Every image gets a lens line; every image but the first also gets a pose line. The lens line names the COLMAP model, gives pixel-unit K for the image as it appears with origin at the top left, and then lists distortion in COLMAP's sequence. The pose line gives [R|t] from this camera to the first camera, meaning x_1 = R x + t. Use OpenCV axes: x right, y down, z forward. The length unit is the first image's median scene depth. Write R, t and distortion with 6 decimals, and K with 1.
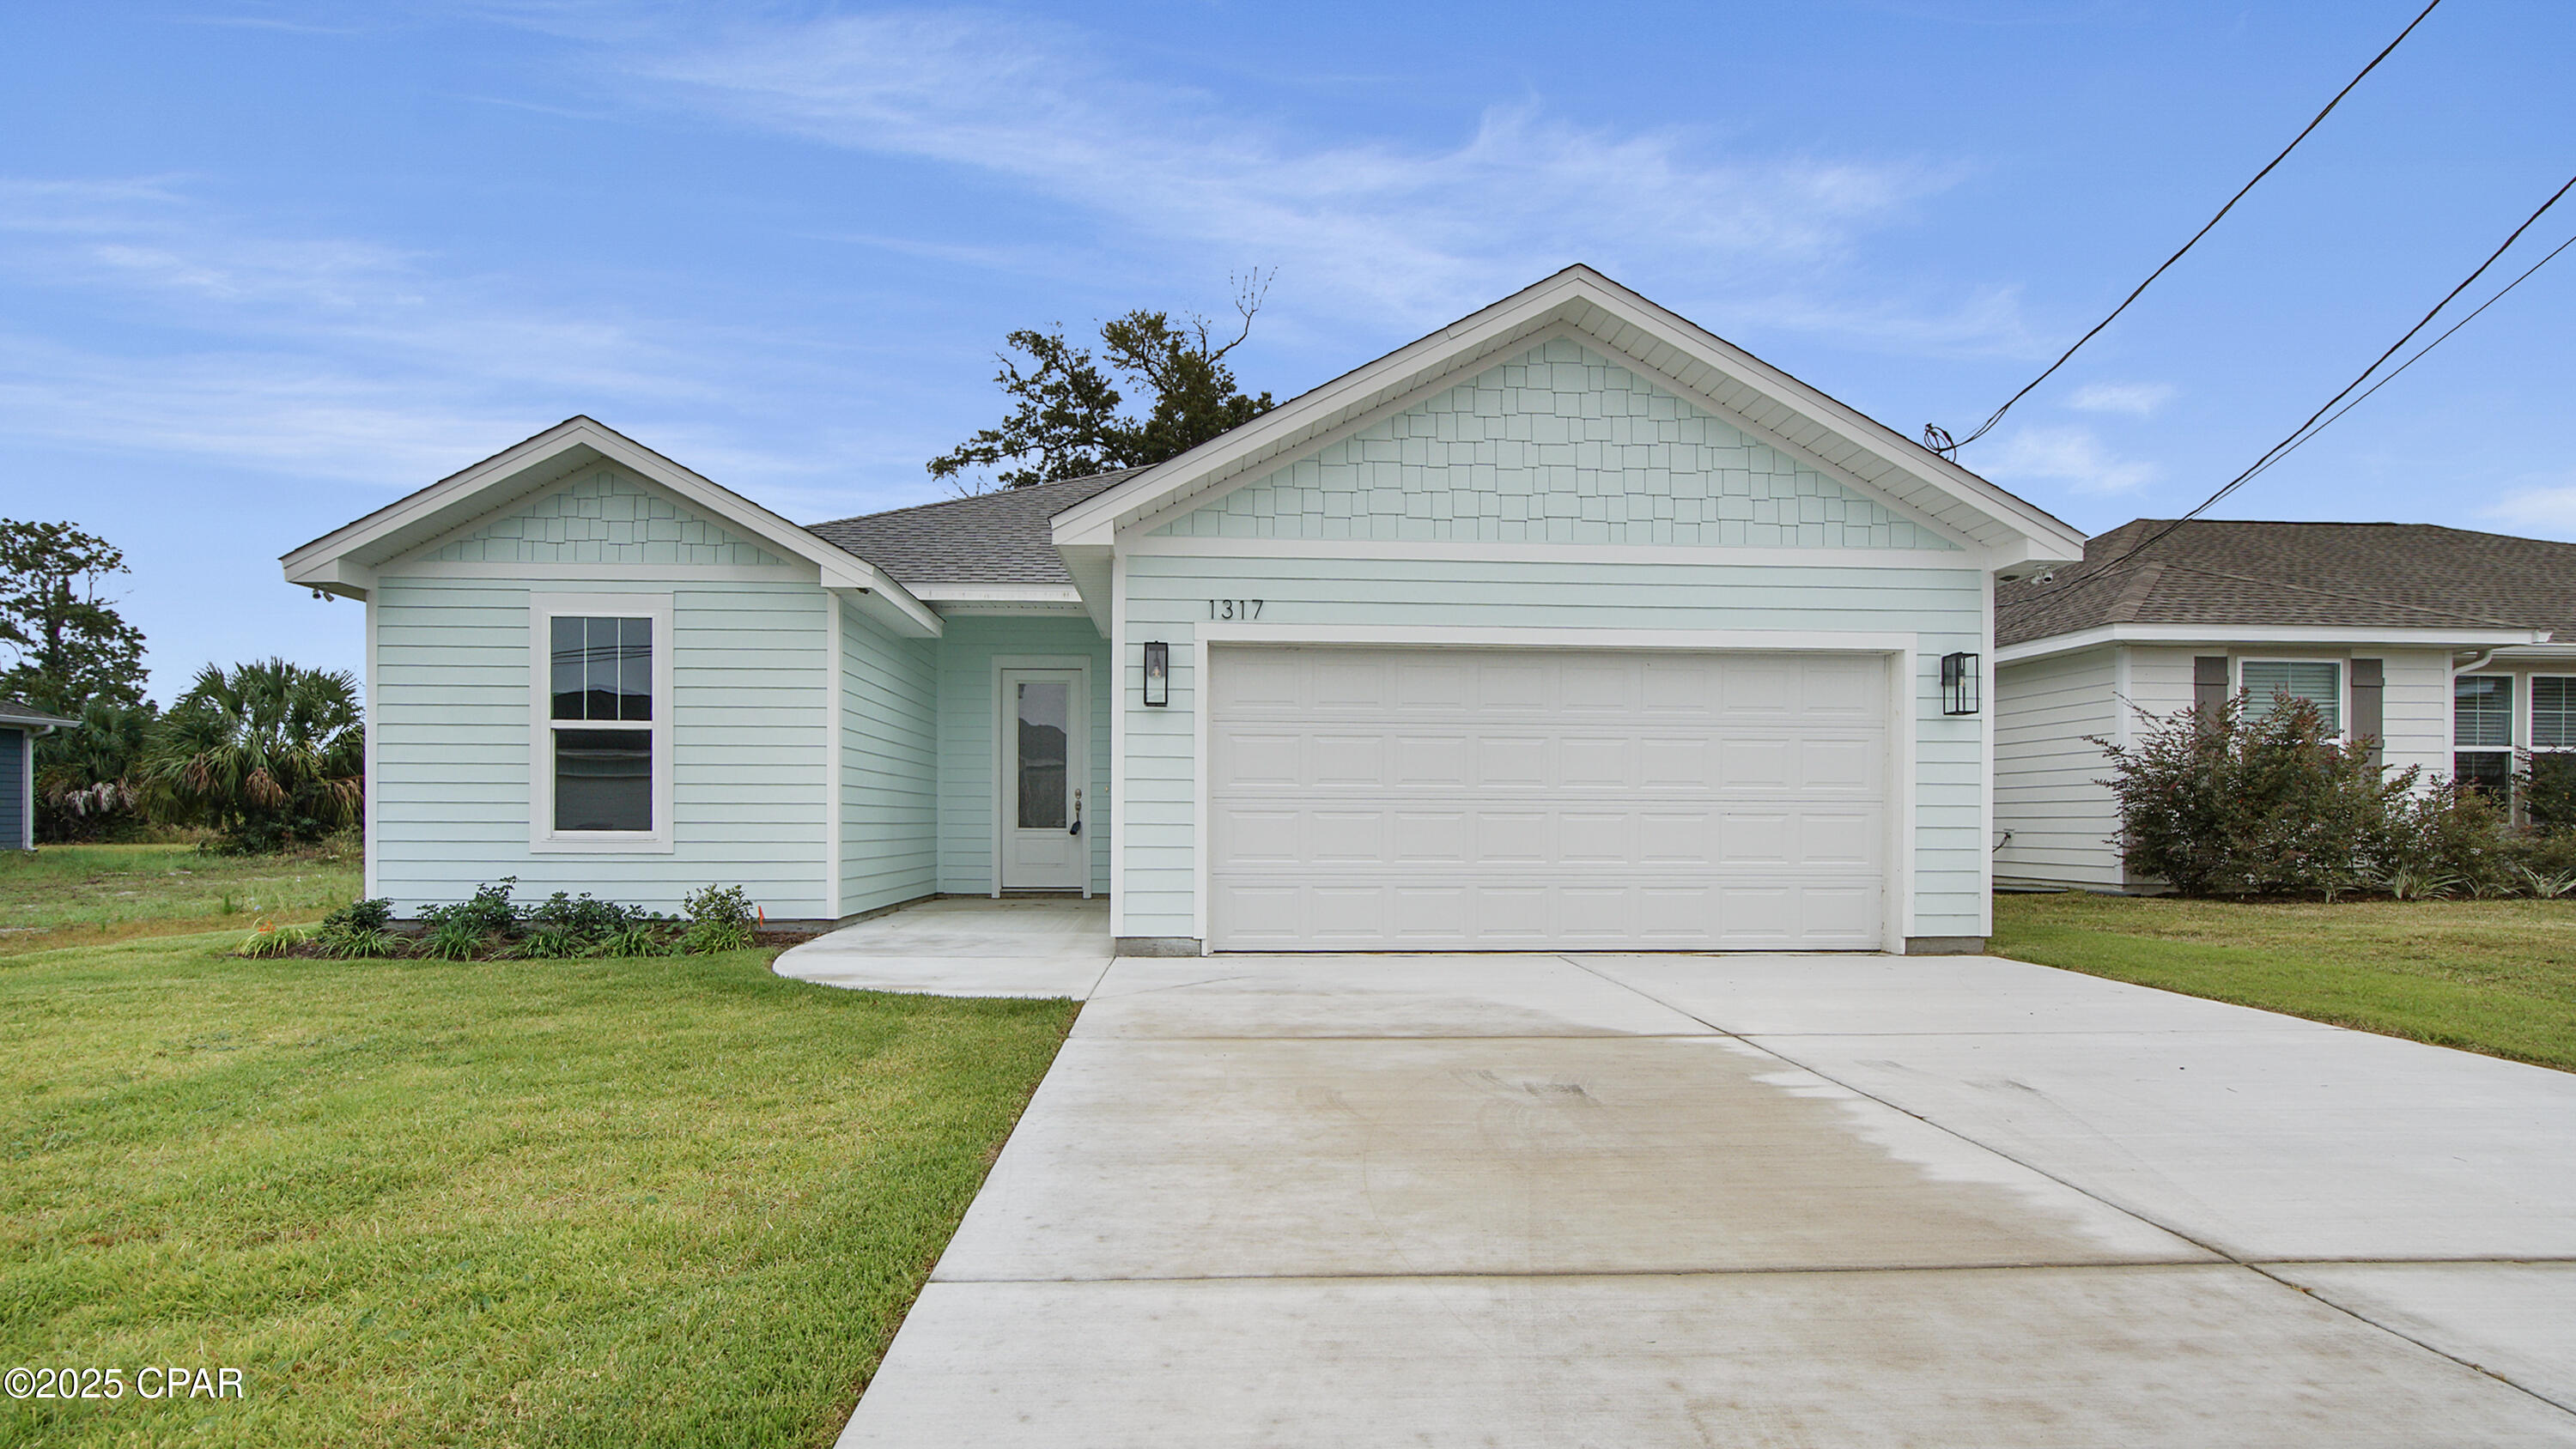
lens RADIAL K [[1195.3, 0, 1284.2], [0, 1195.3, 803.8], [0, 0, 1]] dist [-0.003178, -0.000076]
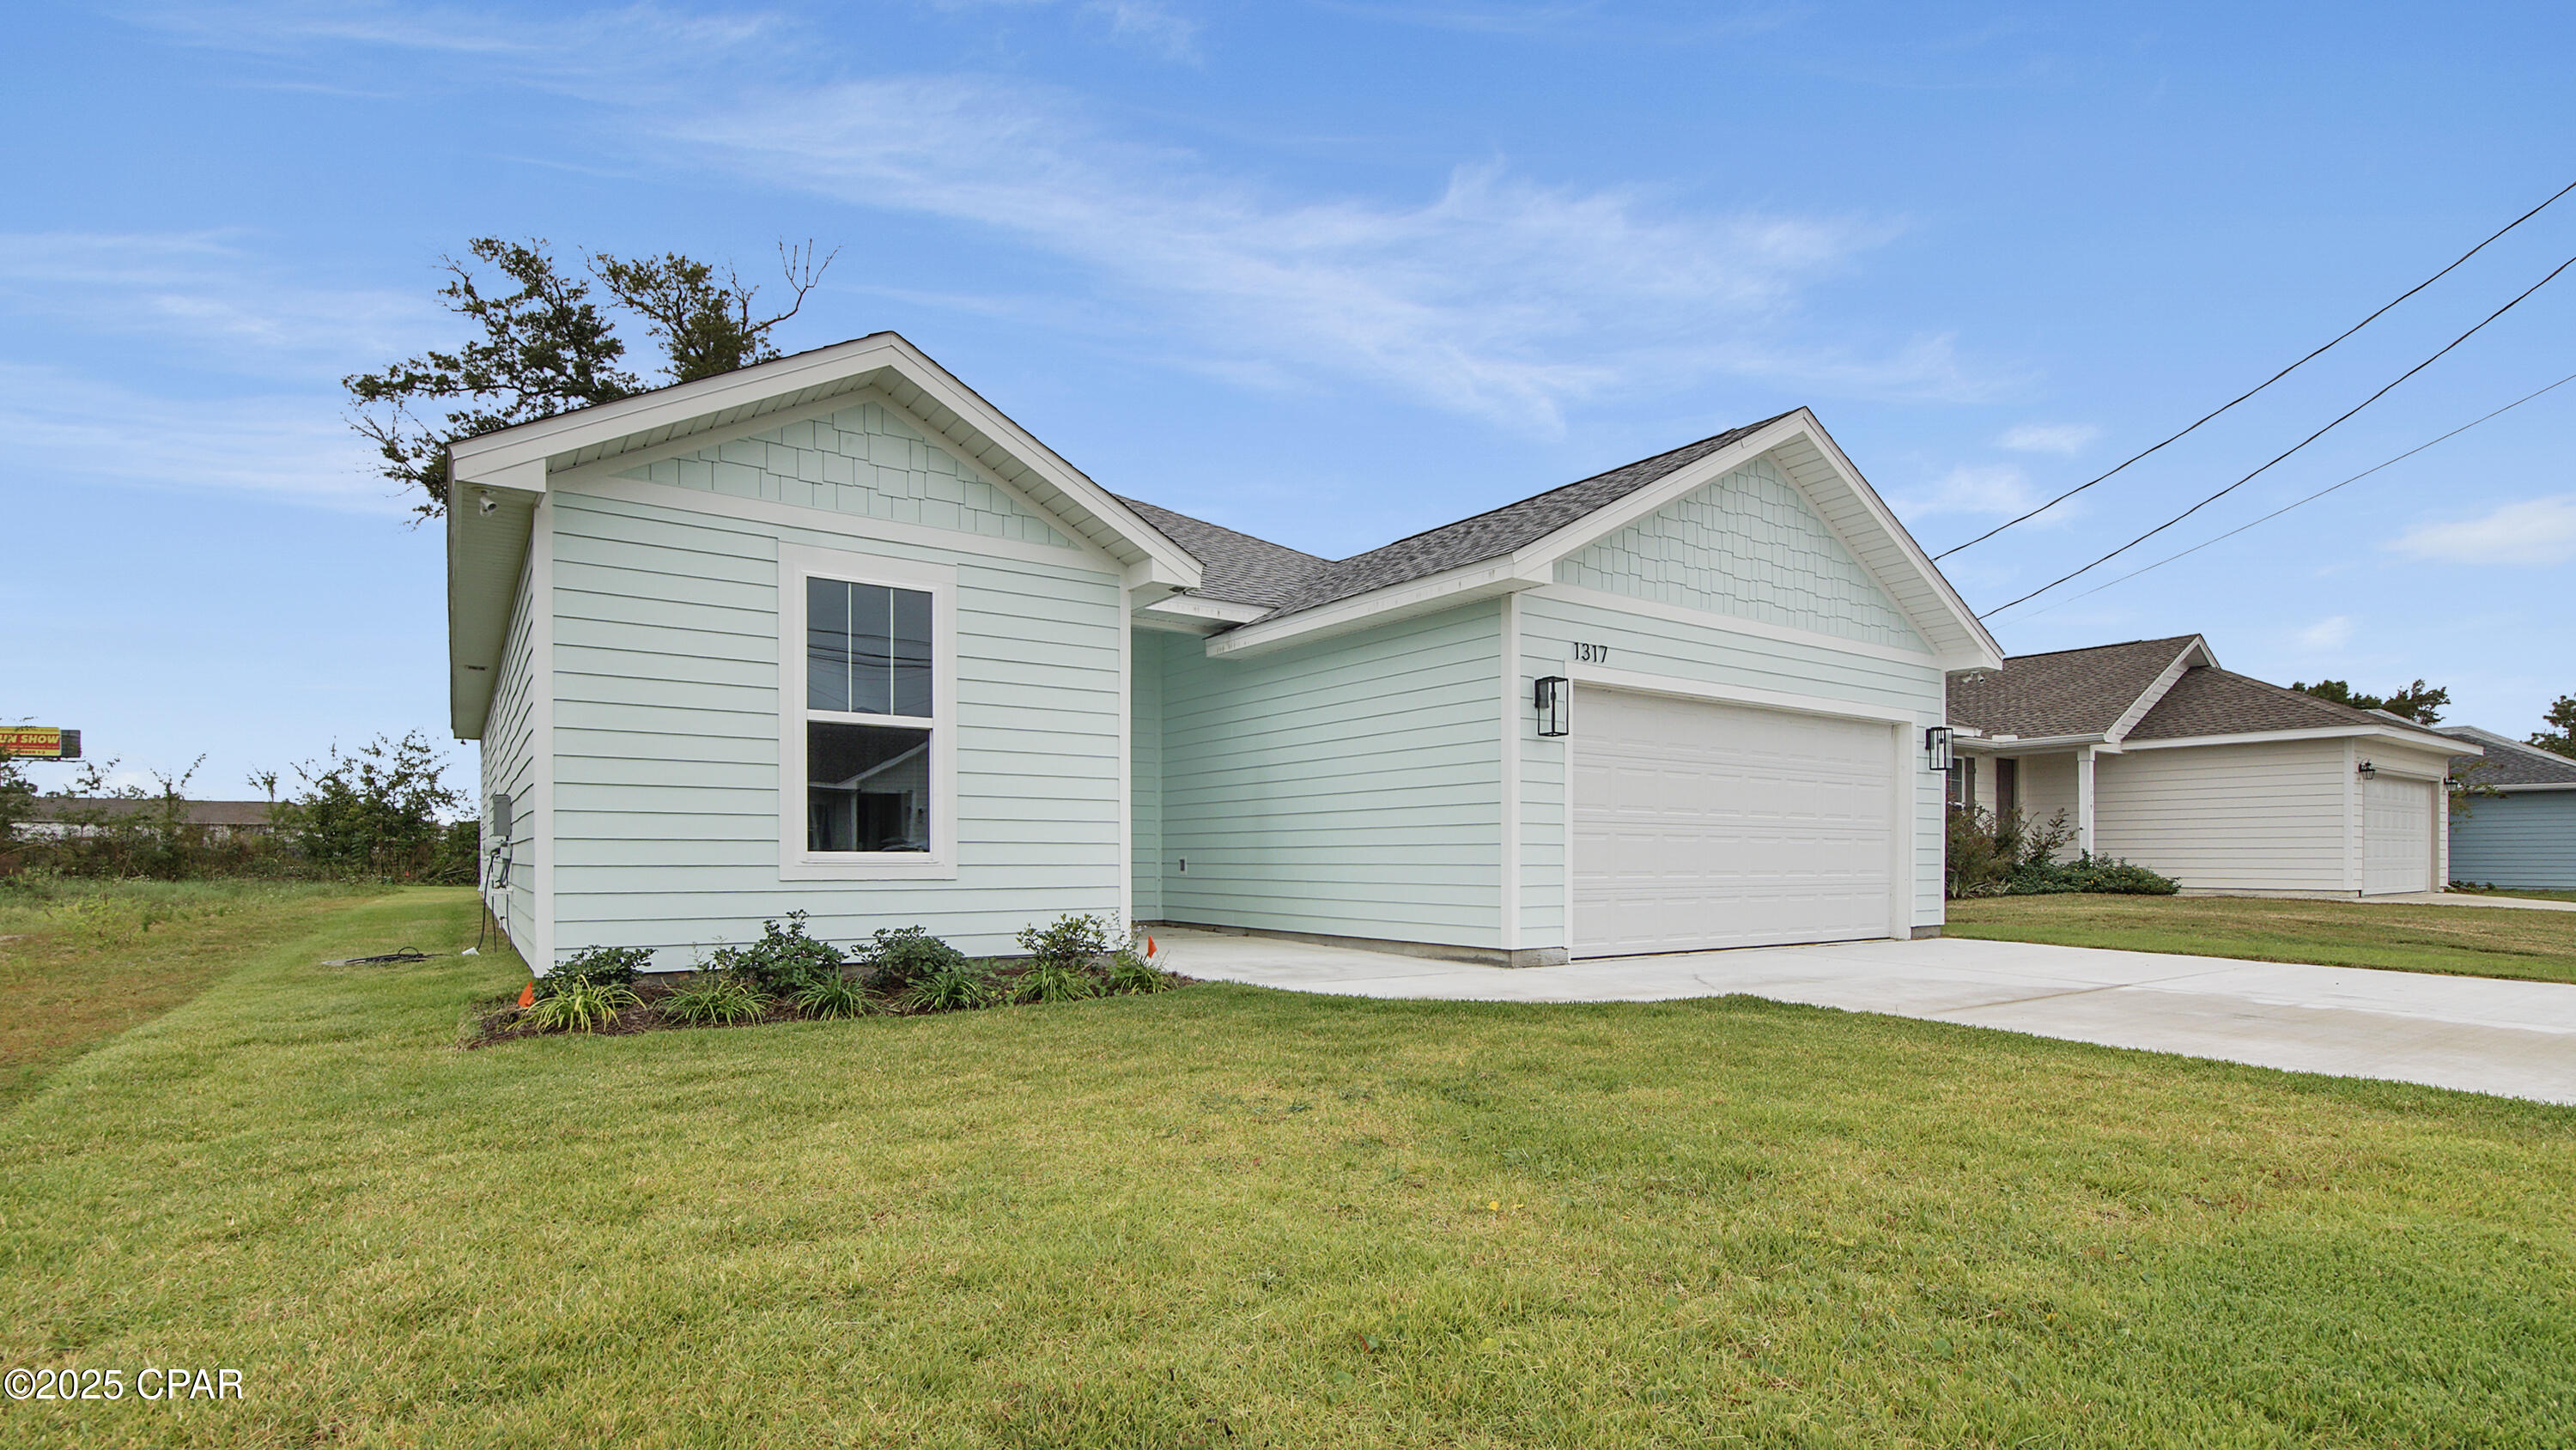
lens RADIAL K [[1168.3, 0, 1288.0], [0, 1168.3, 850.6], [0, 0, 1]] dist [-0.002546, -0.000299]
pose [[0.854068, 0.000272, 0.520162, -0.744593], [-0.008220, 0.999882, 0.012973, 0.008728], [-0.520097, -0.015356, 0.853969, 0.186793]]
